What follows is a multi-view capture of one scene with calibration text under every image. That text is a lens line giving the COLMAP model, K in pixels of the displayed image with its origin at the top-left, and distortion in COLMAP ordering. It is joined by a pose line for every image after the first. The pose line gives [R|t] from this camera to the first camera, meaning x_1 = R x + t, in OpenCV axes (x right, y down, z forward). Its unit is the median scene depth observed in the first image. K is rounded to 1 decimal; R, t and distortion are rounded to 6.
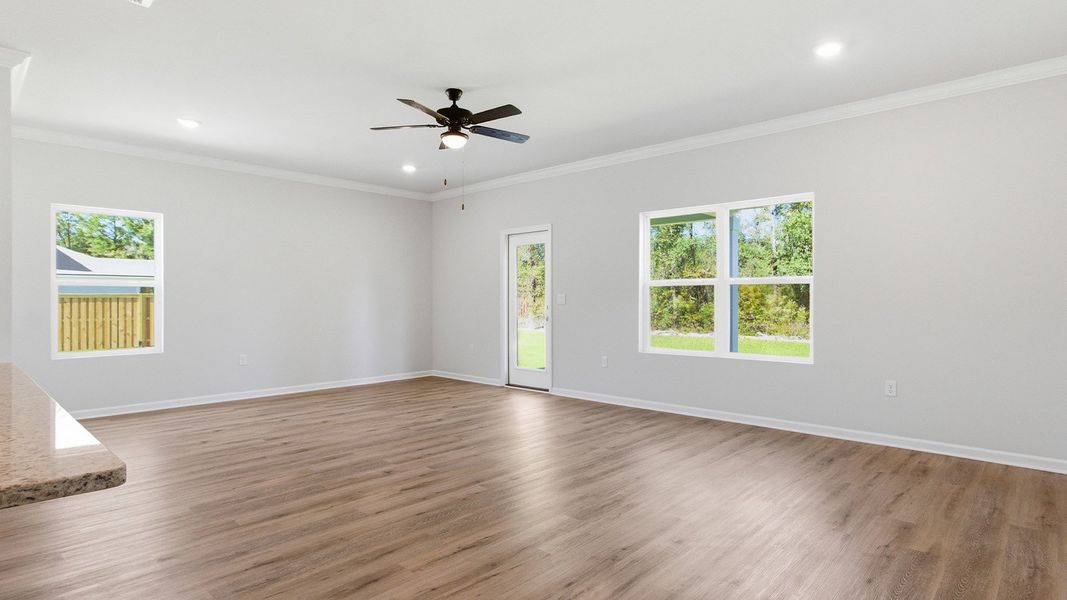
lens RADIAL K [[546.9, 0, 546.1], [0, 546.9, 305.4], [0, 0, 1]] dist [-0.004605, -0.000393]
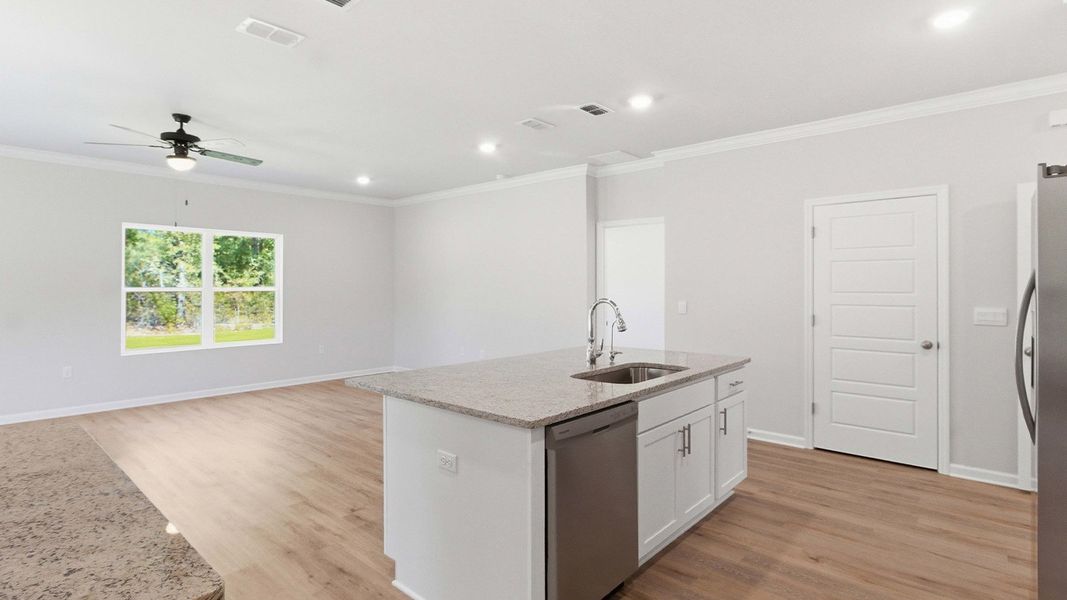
lens RADIAL K [[530.2, 0, 516.4], [0, 530.2, 283.8], [0, 0, 1]] dist [-0.001132, -0.000599]
pose [[-0.000671, 0.004515, 0.999990, -1.243723], [0.011020, 0.999929, -0.004508, -0.055242], [-0.999939, 0.011017, -0.000721, 0.364446]]
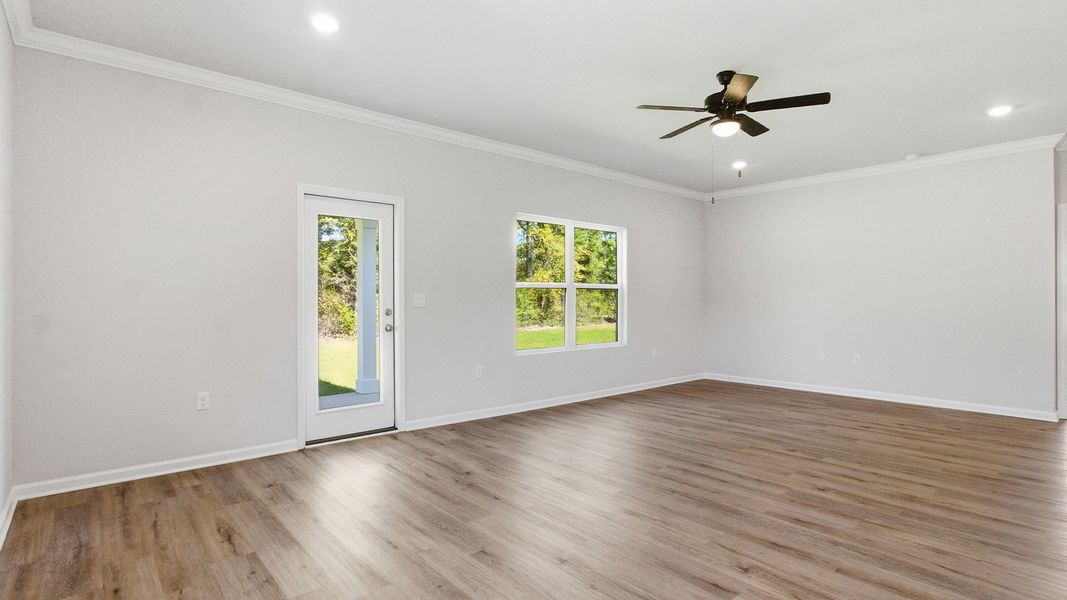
lens RADIAL K [[527.6, 0, 528.9], [0, 527.6, 298.7], [0, 0, 1]] dist [-0.003456, -0.000643]
pose [[0.115903, 0.003866, 0.993253, -1.133349], [0.012626, 0.999906, -0.005365, -0.015151], [-0.993180, 0.013162, 0.115843, 1.278439]]
